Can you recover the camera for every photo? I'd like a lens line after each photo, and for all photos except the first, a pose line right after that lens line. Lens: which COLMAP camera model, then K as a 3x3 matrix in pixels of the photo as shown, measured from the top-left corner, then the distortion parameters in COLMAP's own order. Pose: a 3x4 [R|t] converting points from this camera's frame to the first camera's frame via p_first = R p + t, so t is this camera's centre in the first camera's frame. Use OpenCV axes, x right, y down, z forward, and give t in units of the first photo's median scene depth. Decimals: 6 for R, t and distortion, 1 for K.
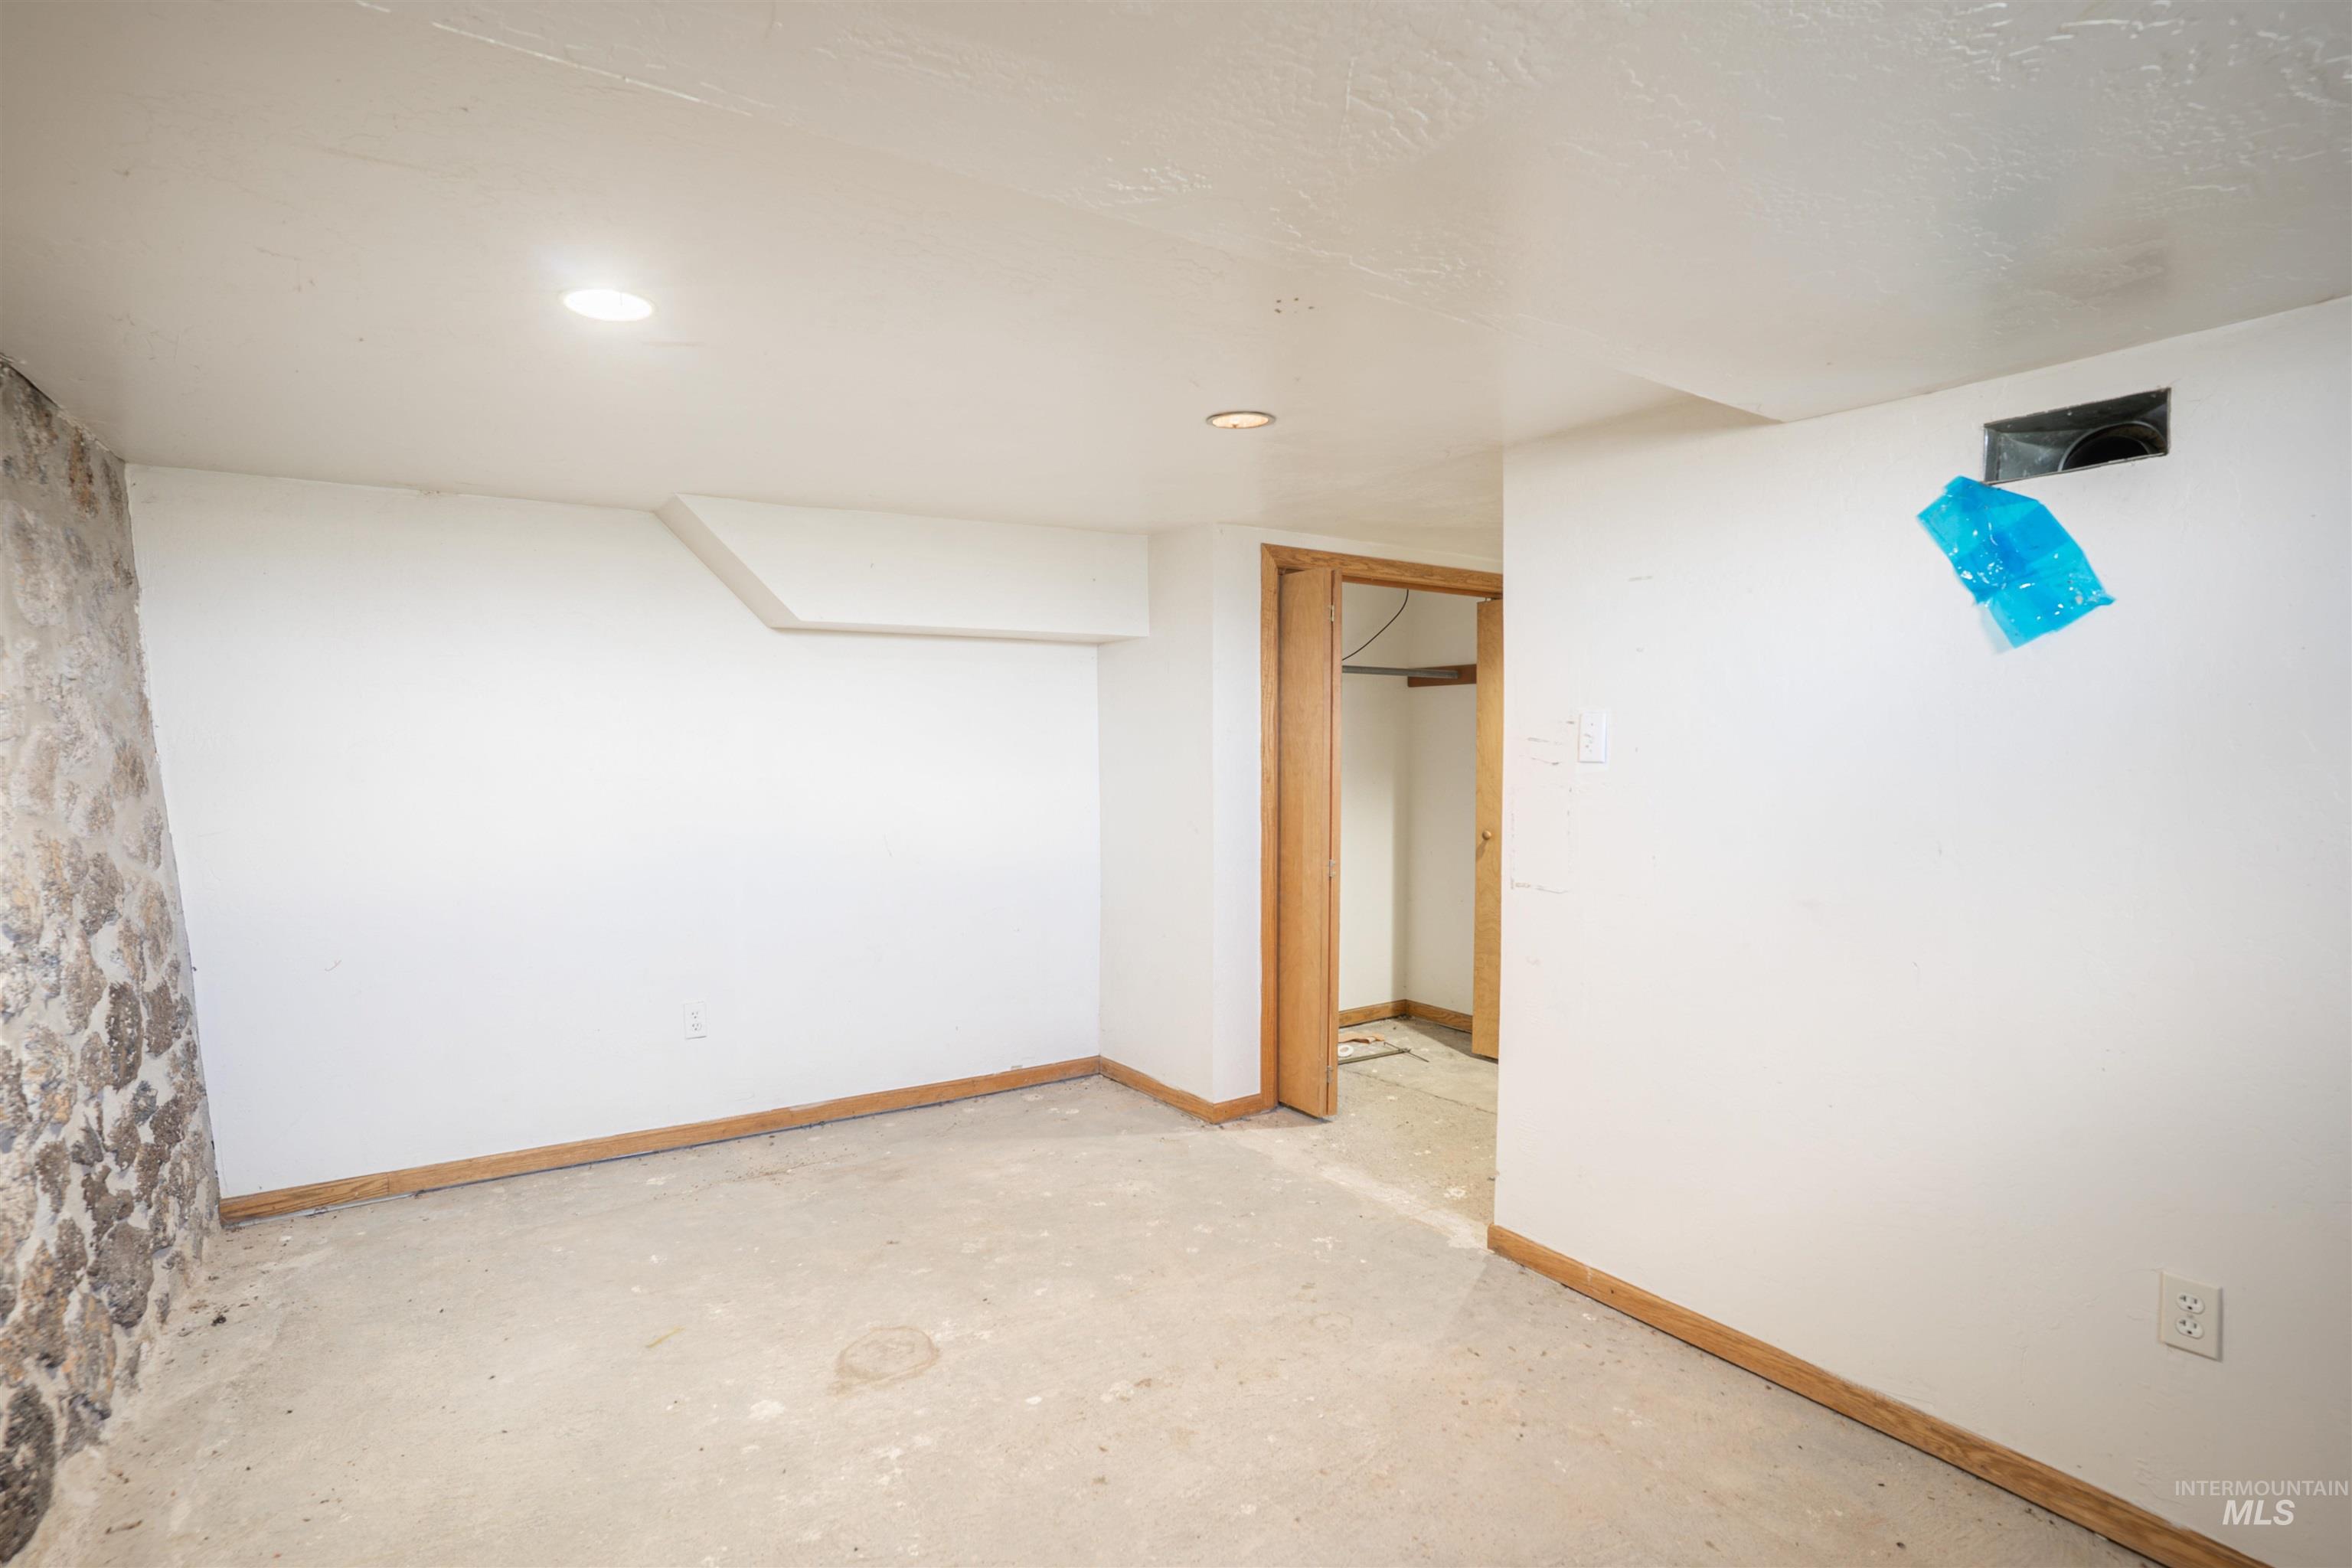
lens RADIAL K [[1163.4, 0, 1168.7], [0, 1163.4, 781.1], [0, 0, 1]] dist [-0.090218, 0.042542]
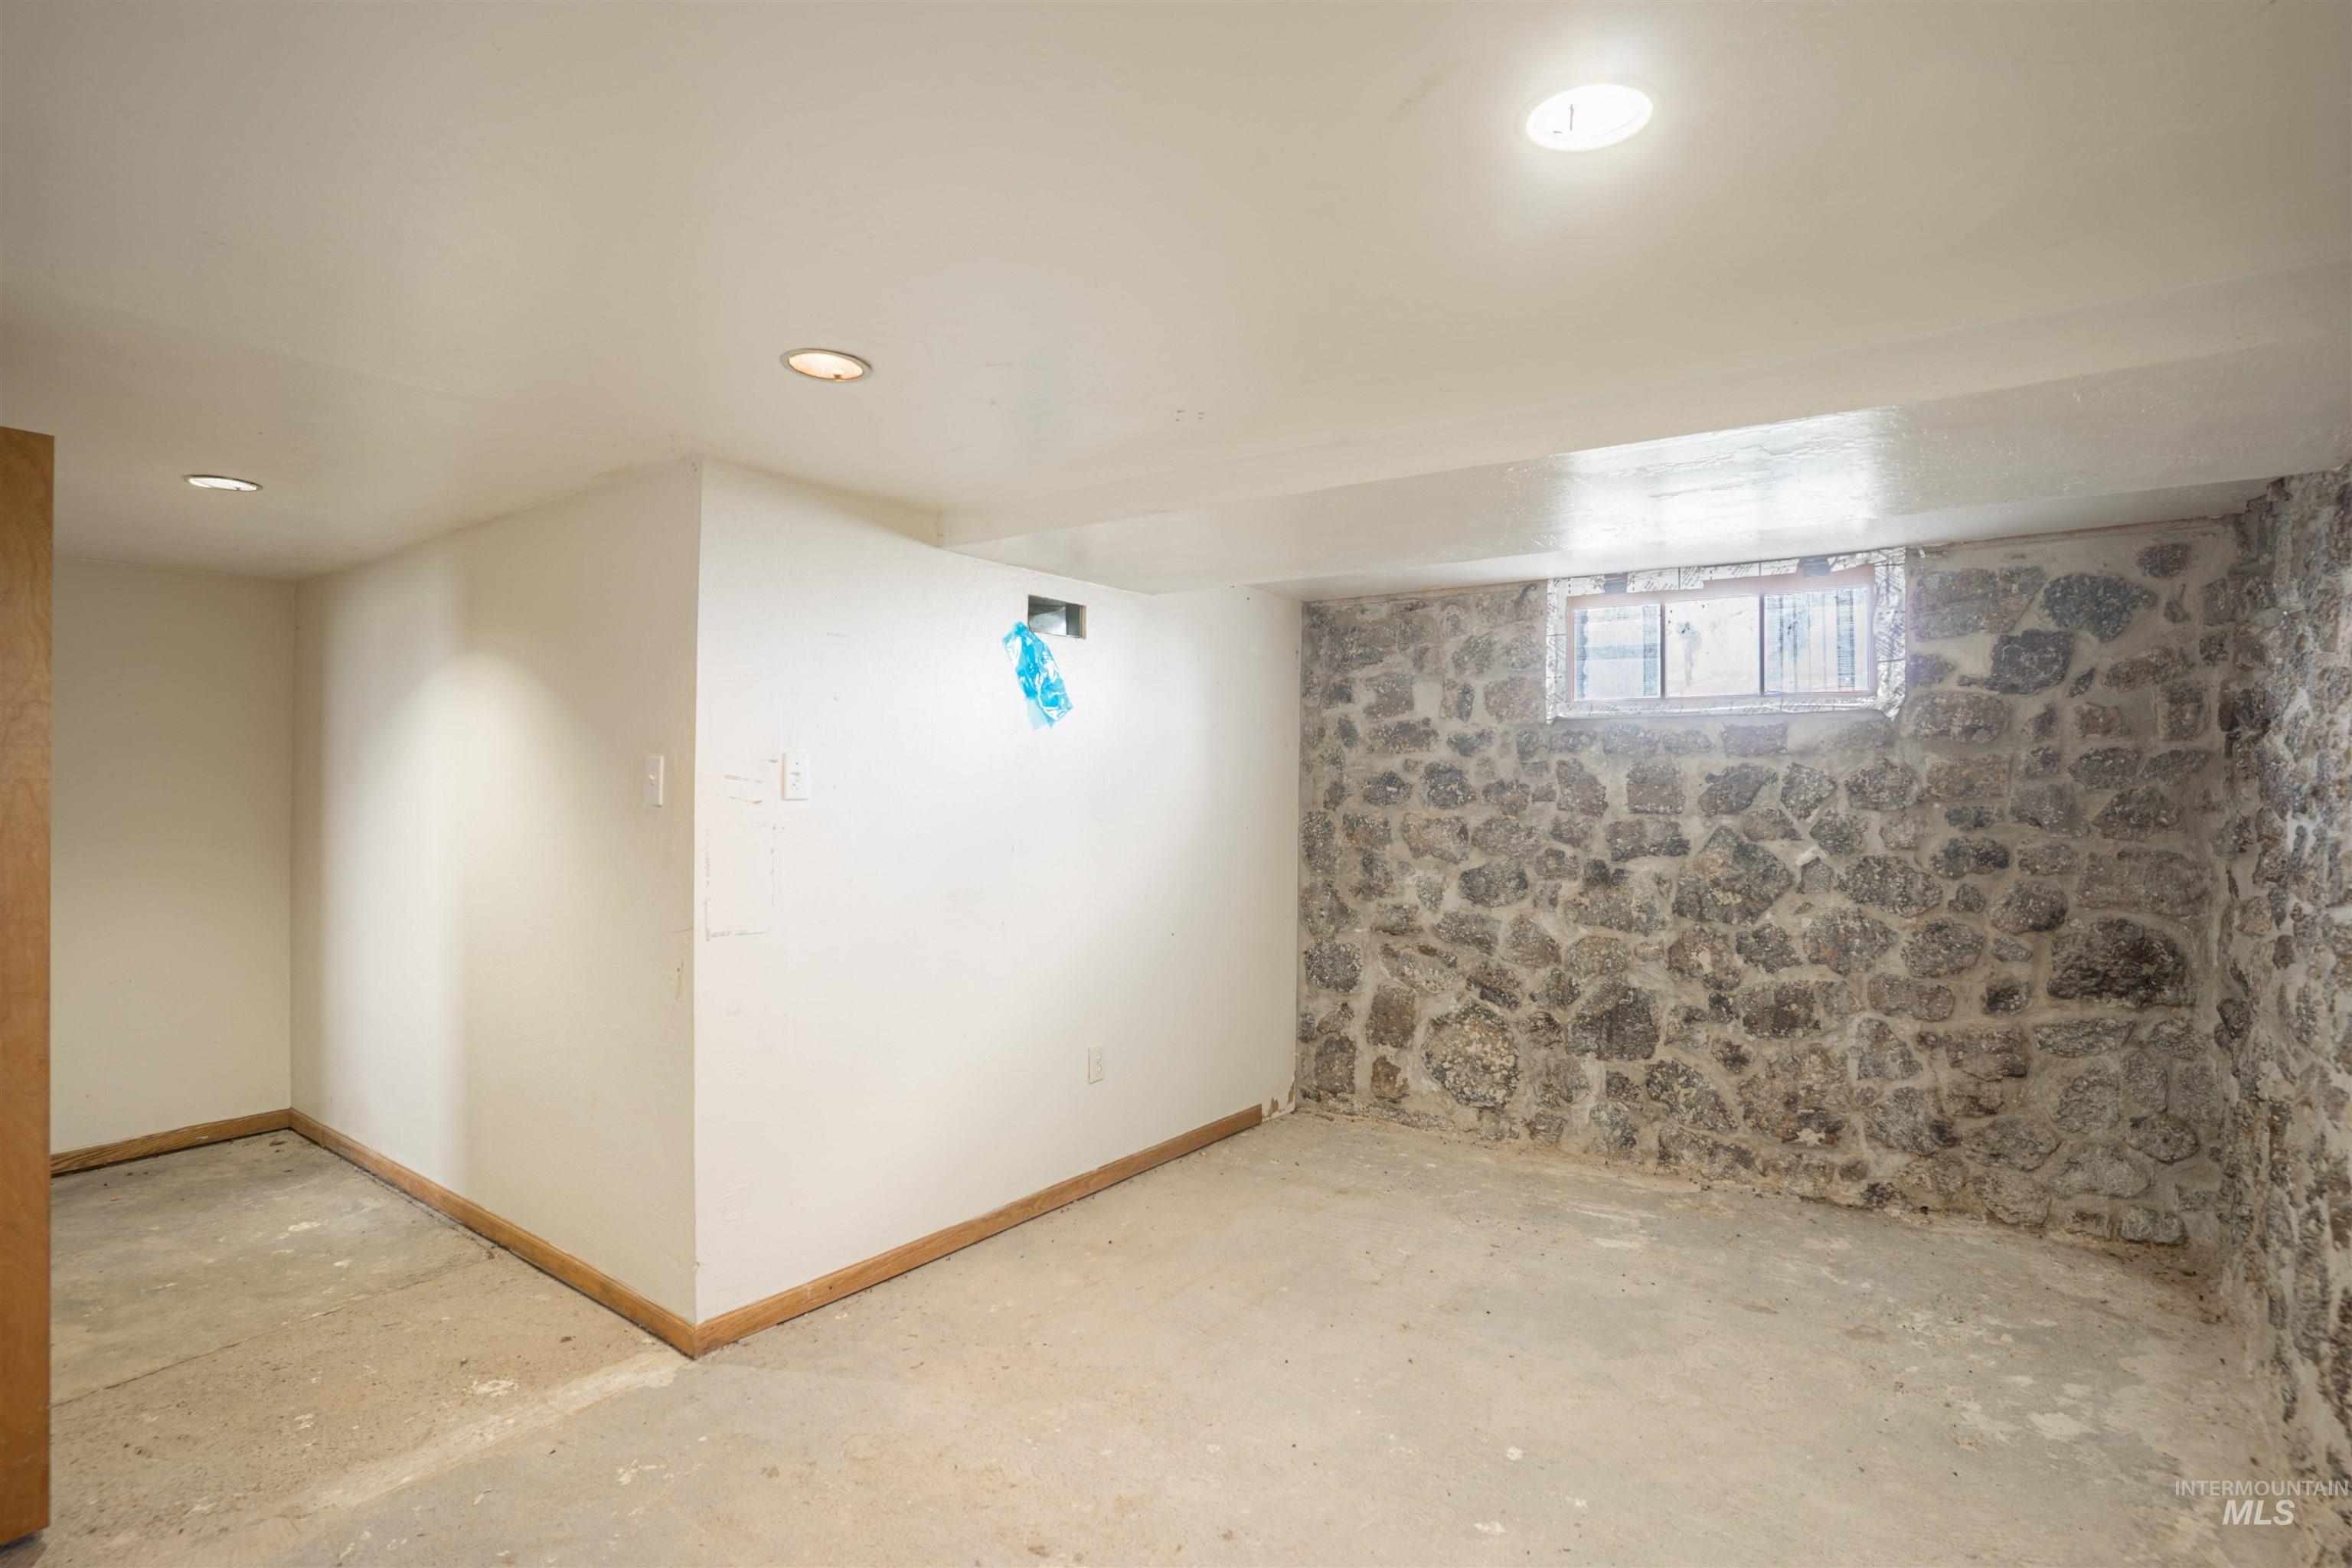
lens RADIAL K [[1163.4, 0, 1168.7], [0, 1163.4, 781.1], [0, 0, 1]] dist [-0.090218, 0.042542]
pose [[-0.352137, 0.005337, 0.935933, -0.781515], [0.031768, 0.999476, 0.006253, -0.031166], [-0.935409, 0.031934, -0.352122, 1.122376]]
